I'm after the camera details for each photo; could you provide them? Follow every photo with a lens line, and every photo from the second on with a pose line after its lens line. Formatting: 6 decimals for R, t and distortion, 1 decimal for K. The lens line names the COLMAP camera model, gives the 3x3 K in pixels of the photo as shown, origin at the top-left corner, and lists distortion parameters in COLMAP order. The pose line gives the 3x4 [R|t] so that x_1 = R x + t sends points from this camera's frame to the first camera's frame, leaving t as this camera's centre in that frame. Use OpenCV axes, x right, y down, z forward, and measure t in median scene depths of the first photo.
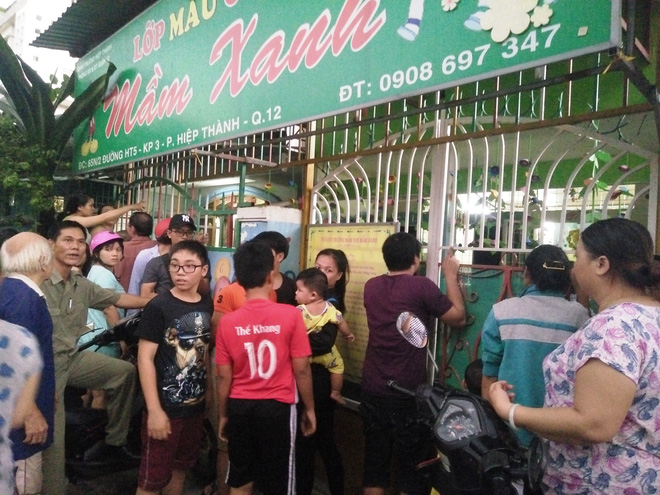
lens RADIAL K [[488.9, 0, 331.1], [0, 488.9, 248.8], [0, 0, 1]] dist [0.007725, -0.000249]
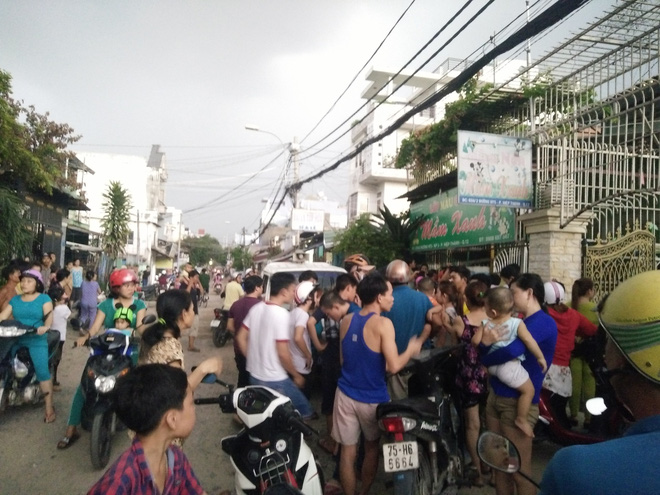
lens RADIAL K [[488.9, 0, 331.1], [0, 488.9, 248.8], [0, 0, 1]] dist [0.007725, -0.000249]
pose [[0.812528, -0.053044, -0.580504, 0.928286], [0.015218, 0.997442, -0.069841, -0.006183], [0.582723, 0.047913, 0.811257, -1.960712]]
